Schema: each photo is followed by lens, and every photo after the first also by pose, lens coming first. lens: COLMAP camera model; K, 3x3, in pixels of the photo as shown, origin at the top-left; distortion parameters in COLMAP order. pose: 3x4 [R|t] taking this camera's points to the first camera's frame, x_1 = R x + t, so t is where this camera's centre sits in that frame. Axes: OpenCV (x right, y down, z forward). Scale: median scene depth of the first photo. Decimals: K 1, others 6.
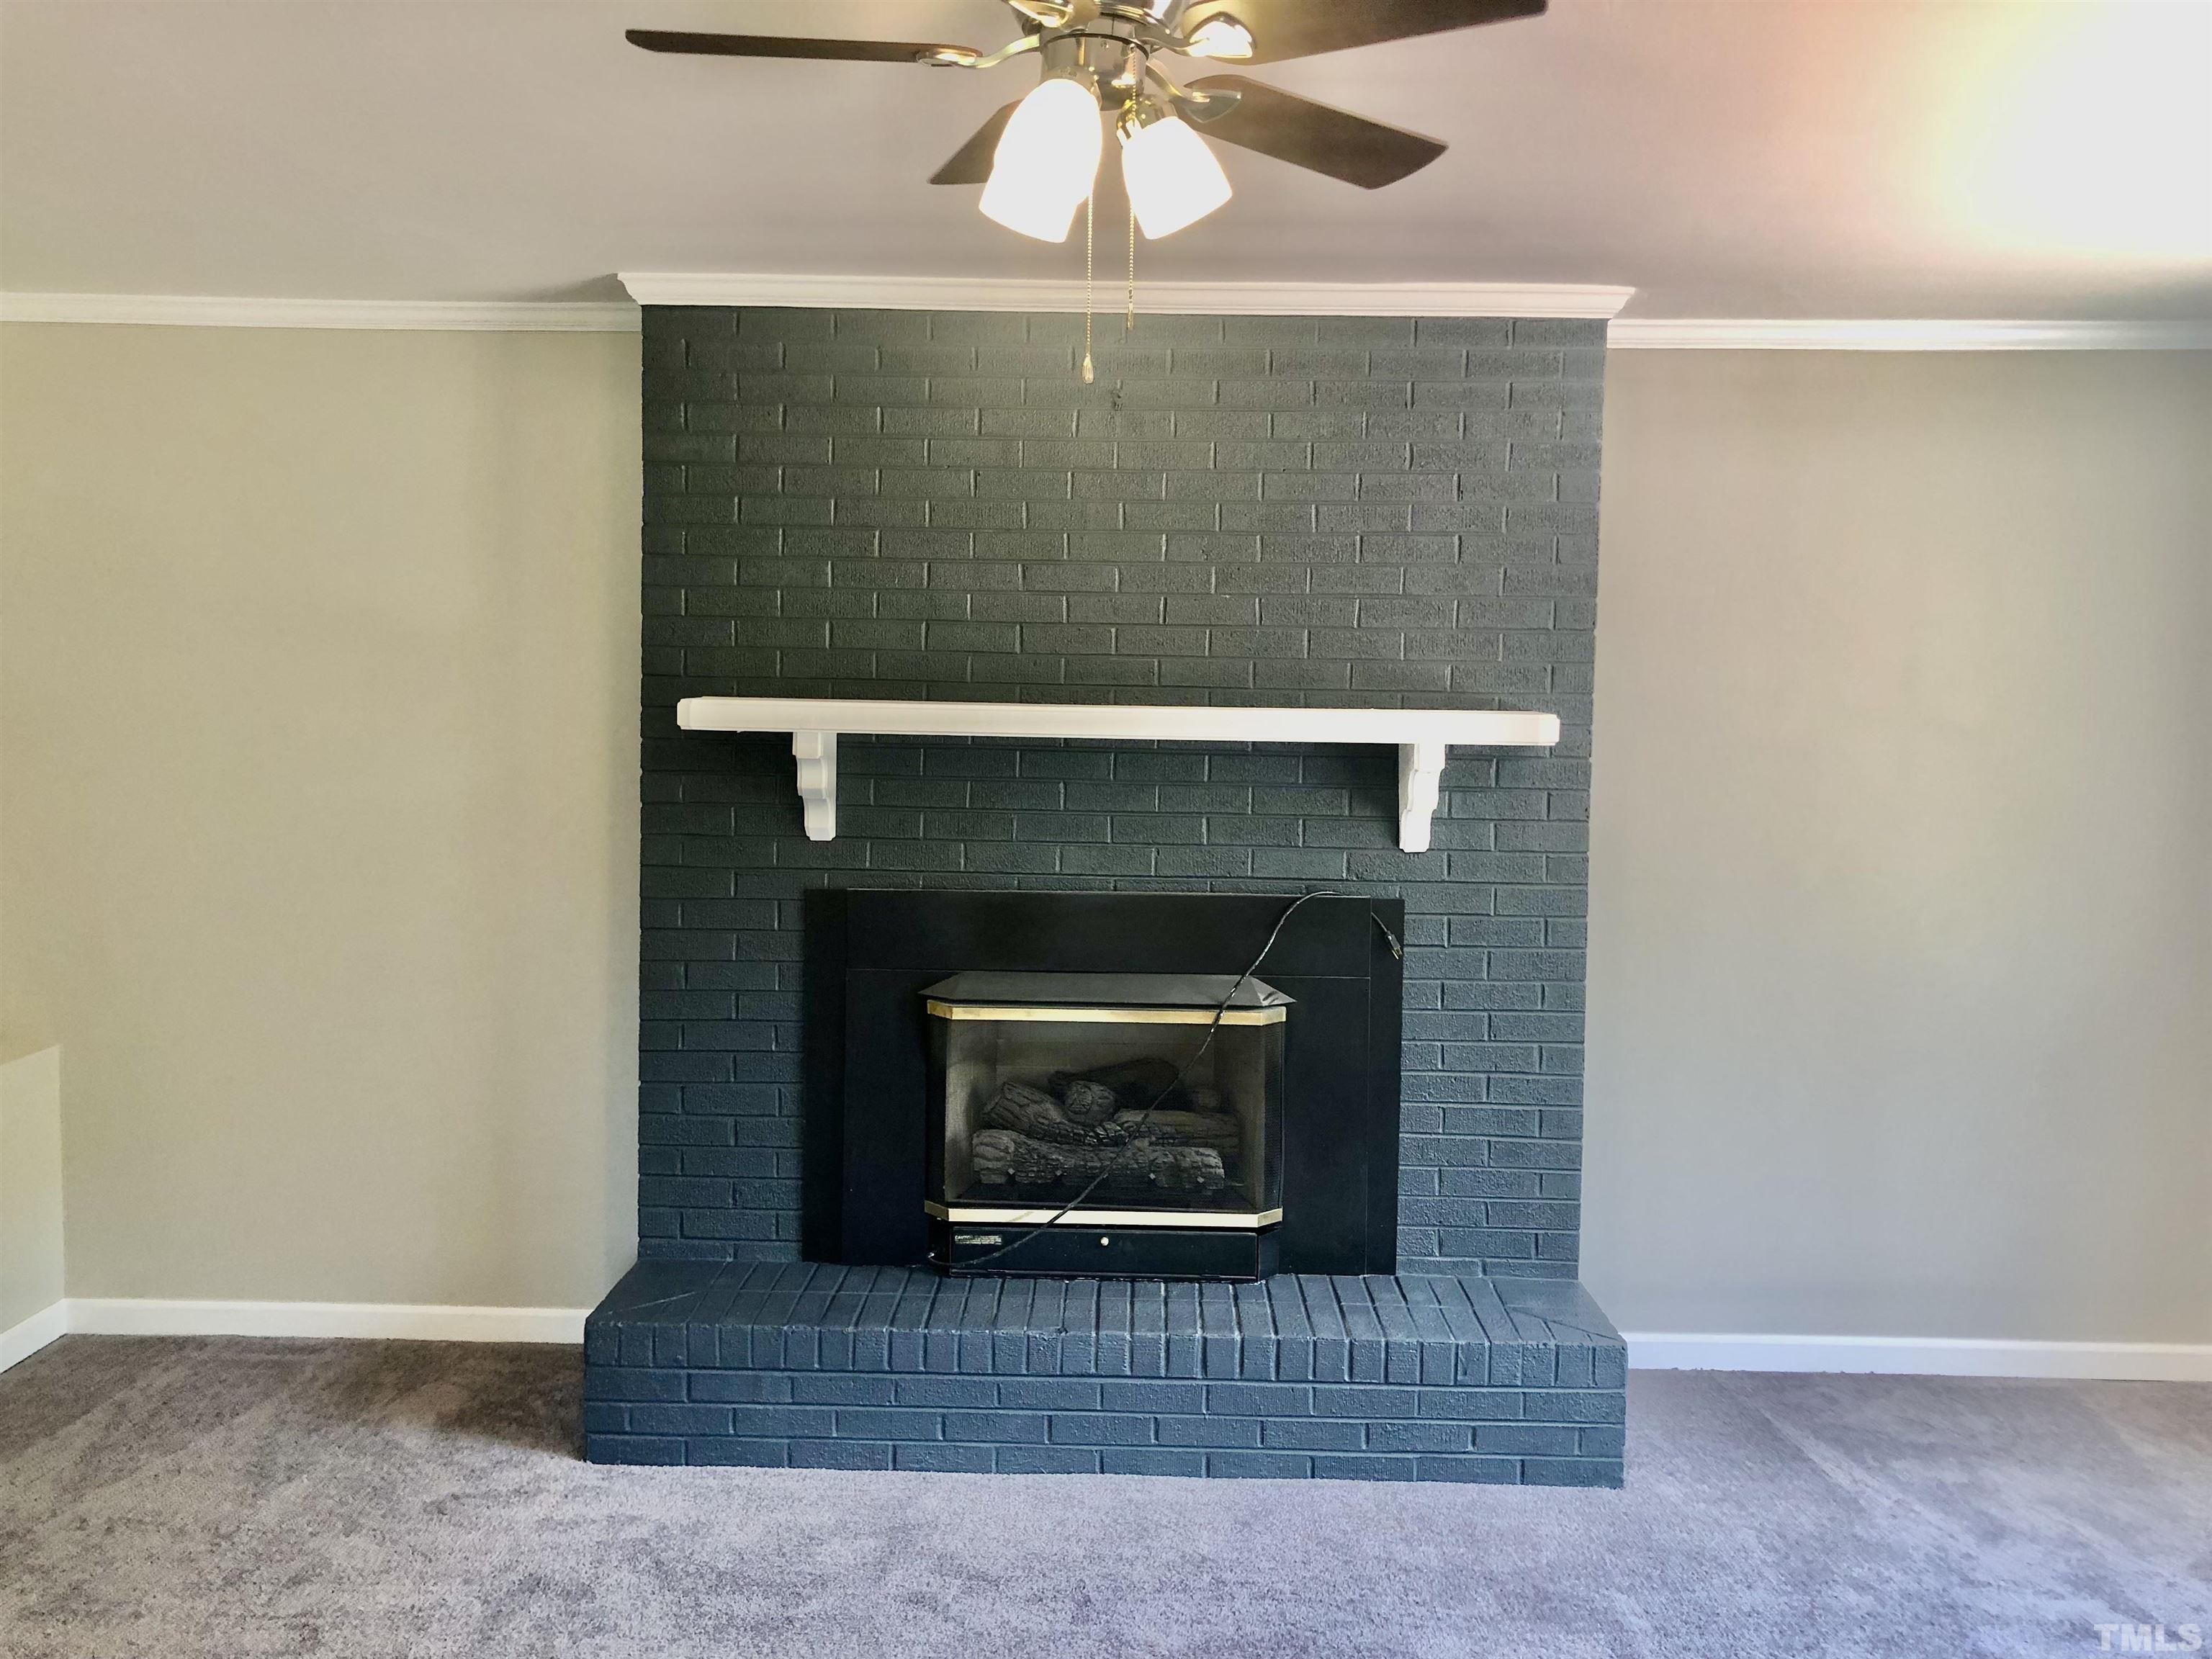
lens RADIAL K [[1819.8, 0, 1104.2], [0, 1819.8, 811.6], [0, 0, 1]] dist [0.032519, -0.020751]
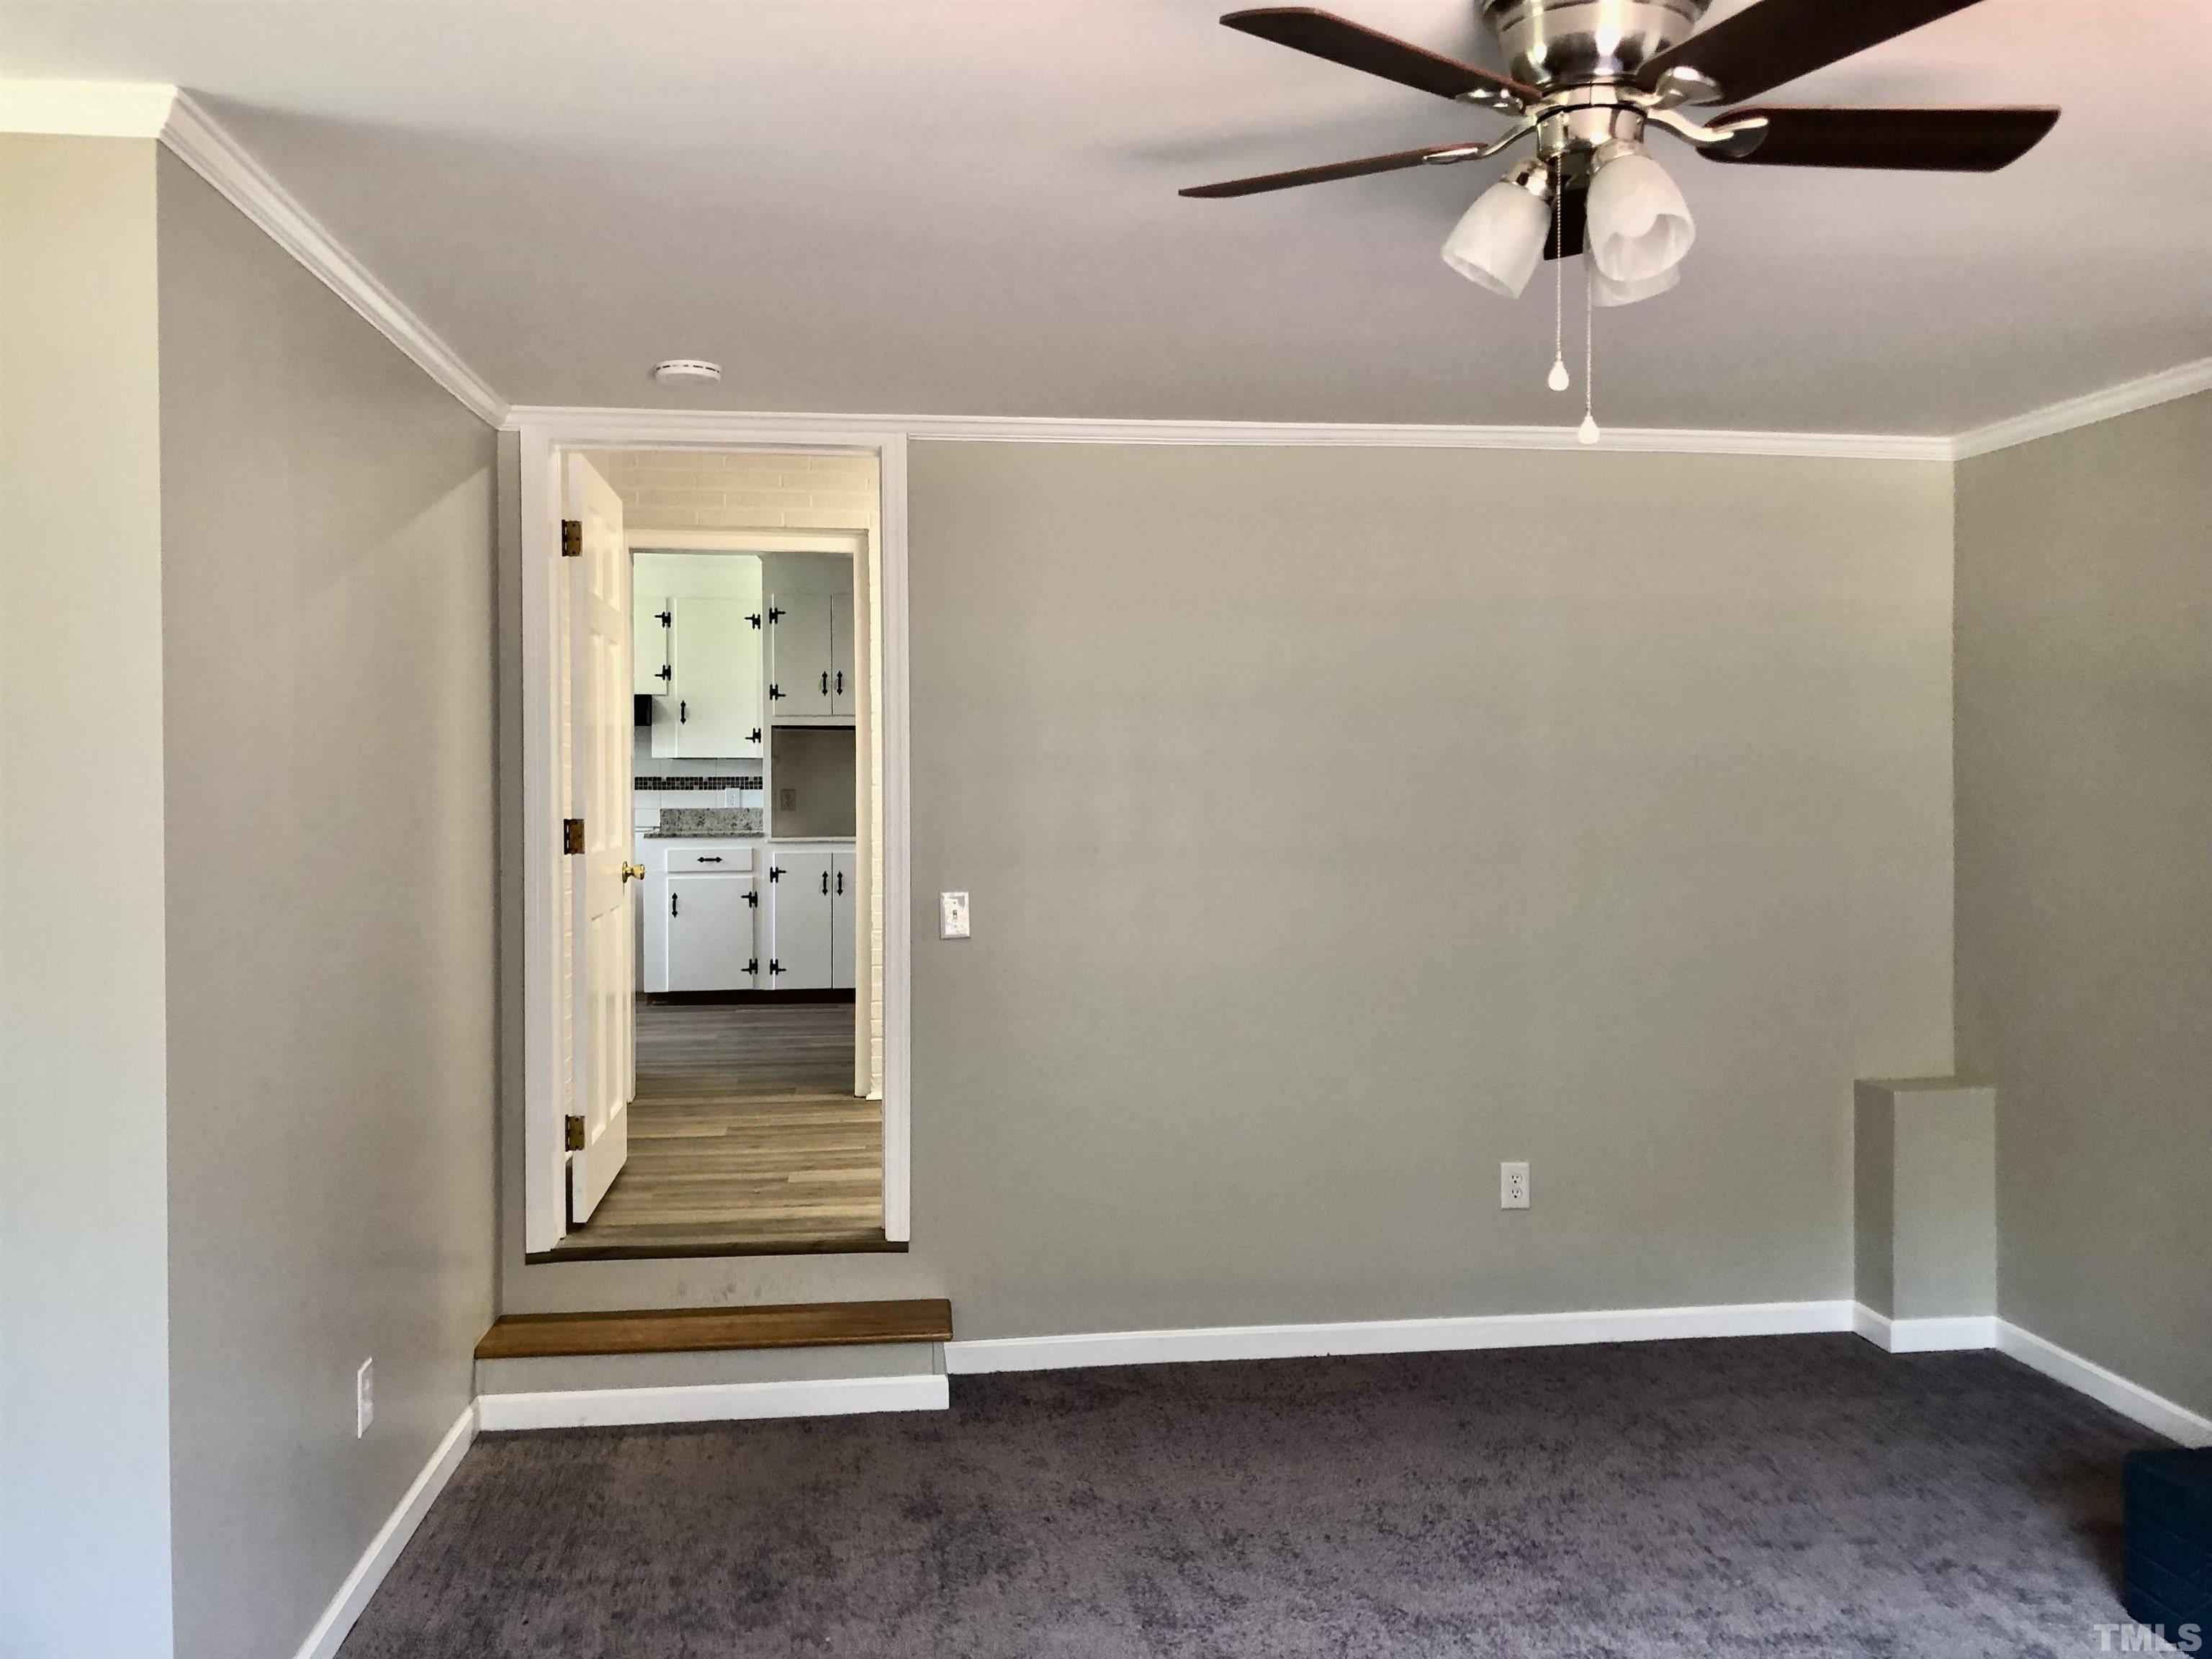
lens RADIAL K [[1819.8, 0, 1127.6], [0, 1819.8, 809.6], [0, 0, 1]] dist [0.032519, -0.020751]
pose [[0.159010, -0.005521, -0.987262, 0.502544], [-0.051020, 0.998602, -0.013802, -0.000384], [0.985958, 0.052565, 0.158506, 0.329123]]
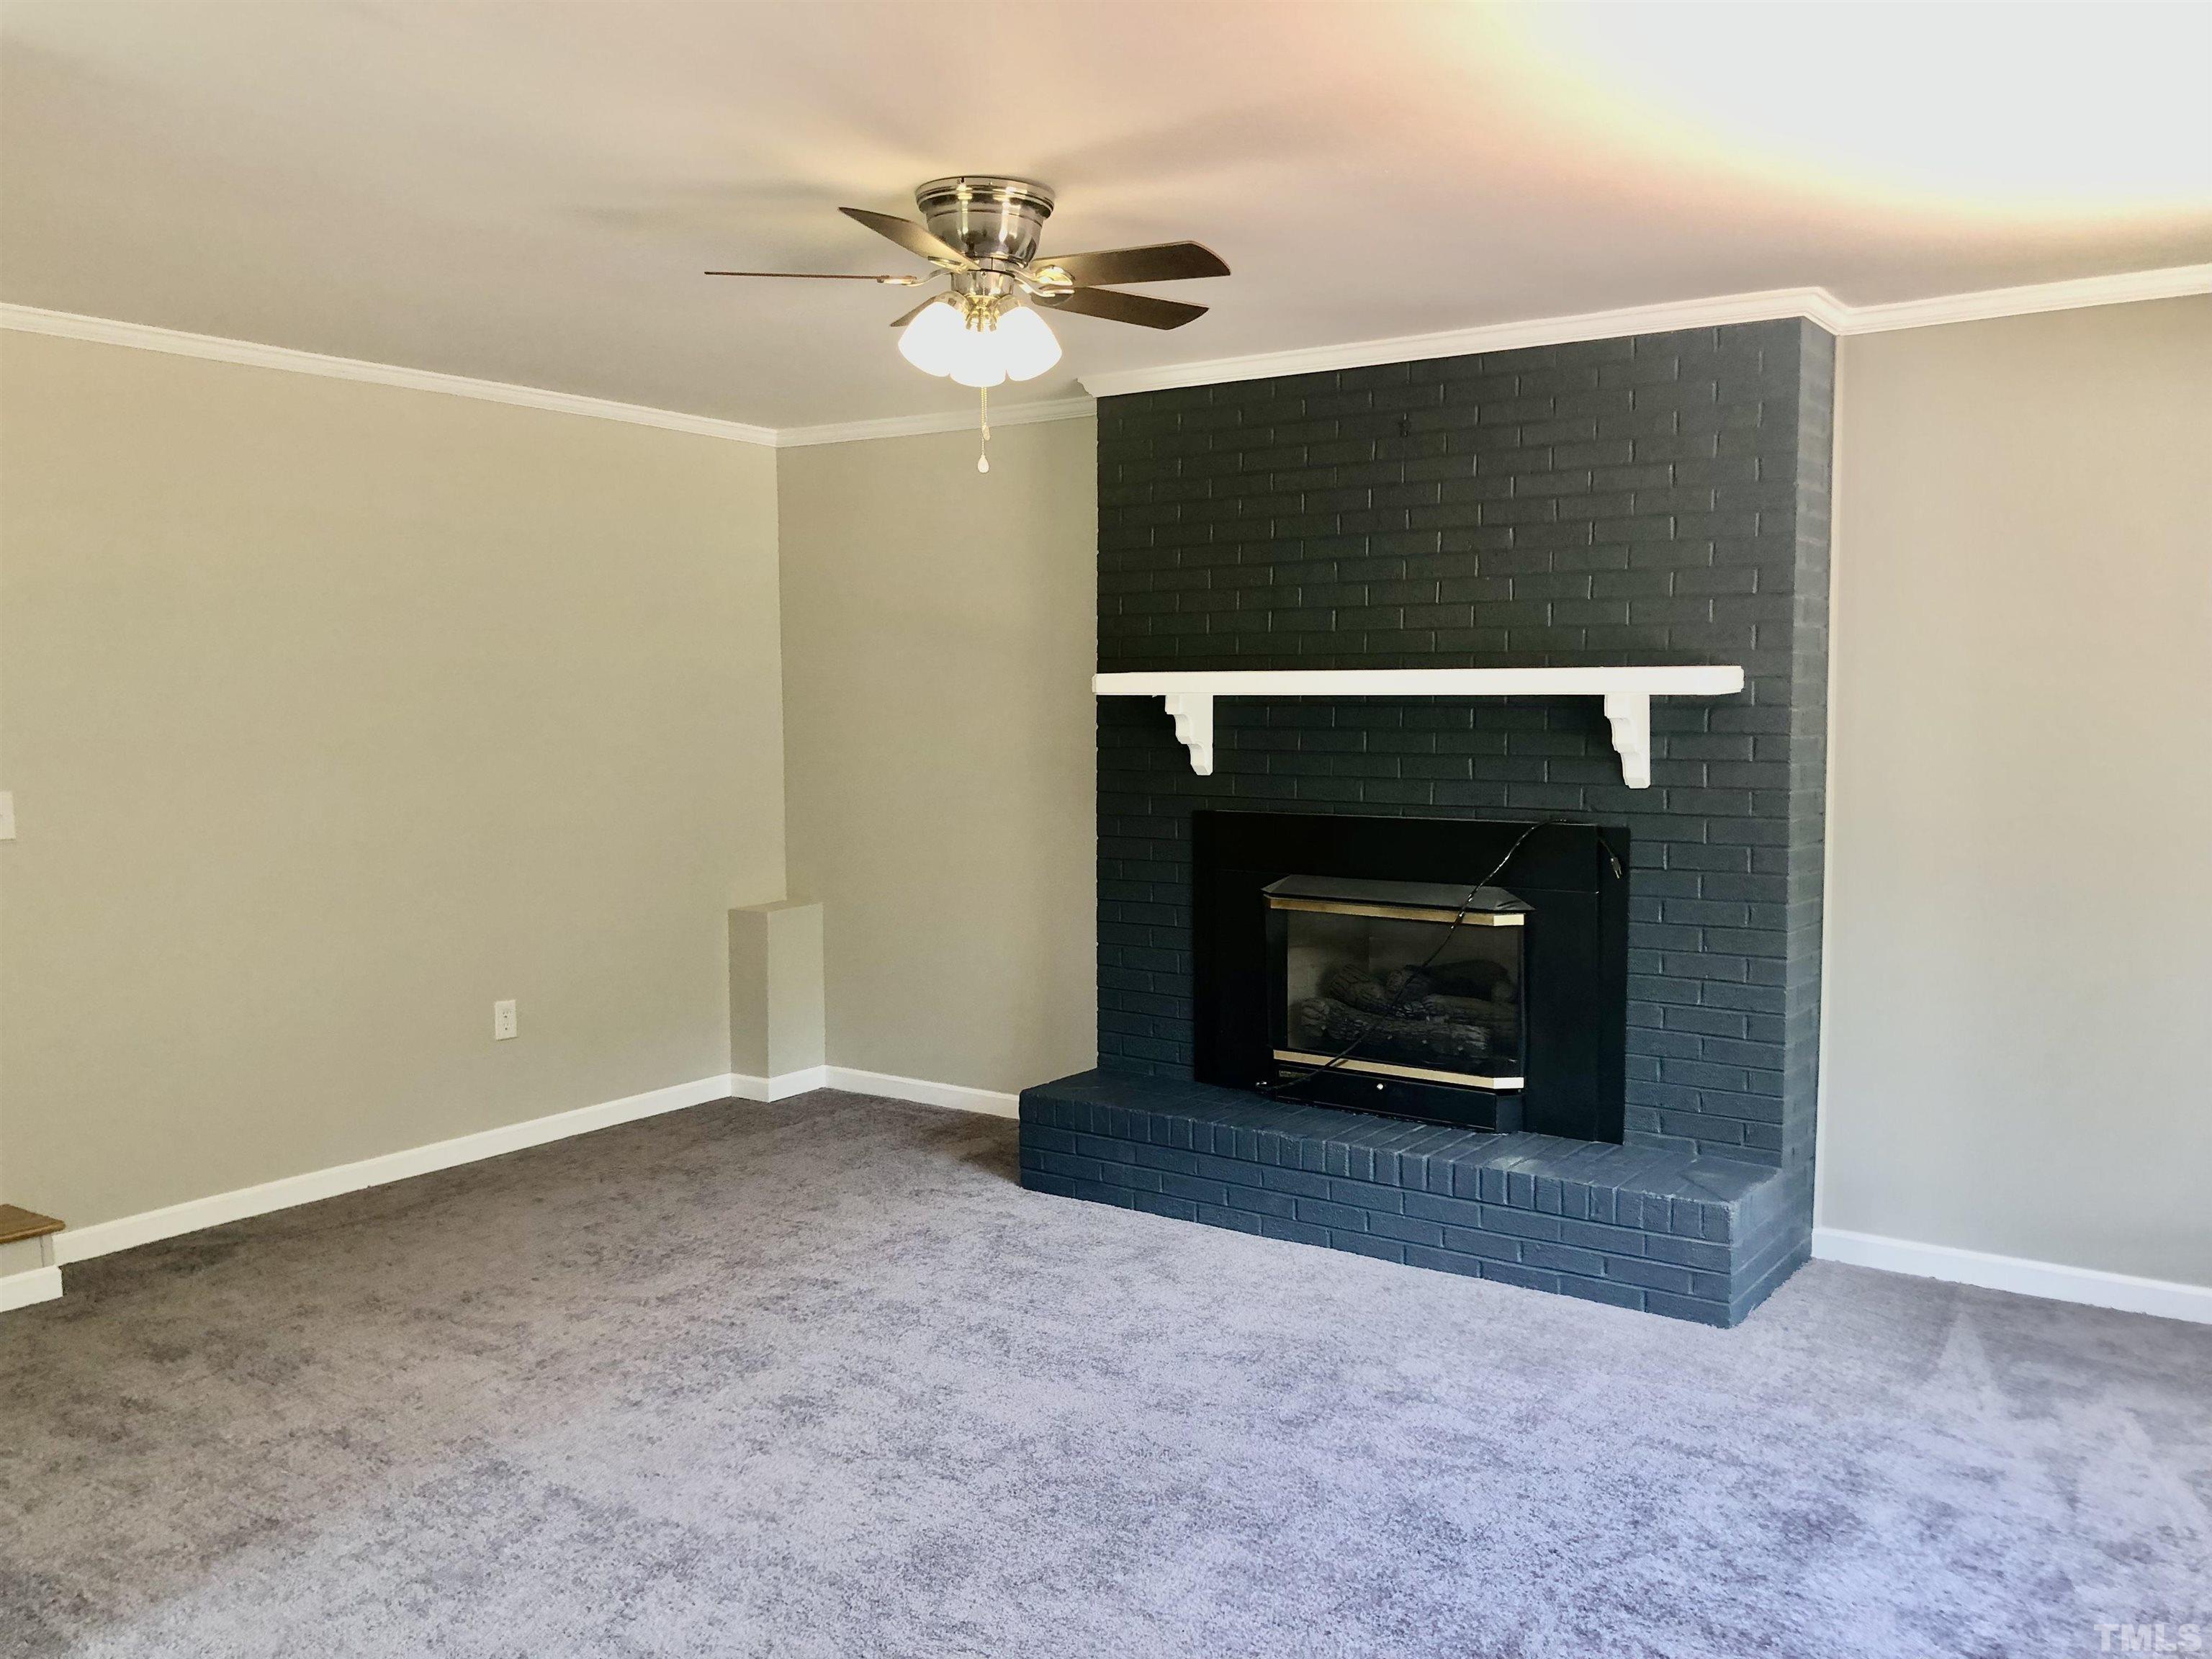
lens RADIAL K [[1819.8, 0, 1103.5], [0, 1819.8, 812.8], [0, 0, 1]] dist [0.032519, -0.020751]
pose [[0.829685, 0.020006, -0.557873, 0.556228], [-0.015450, 0.999798, 0.012875, 0.028852], [0.558017, -0.002063, 0.829827, -0.178705]]
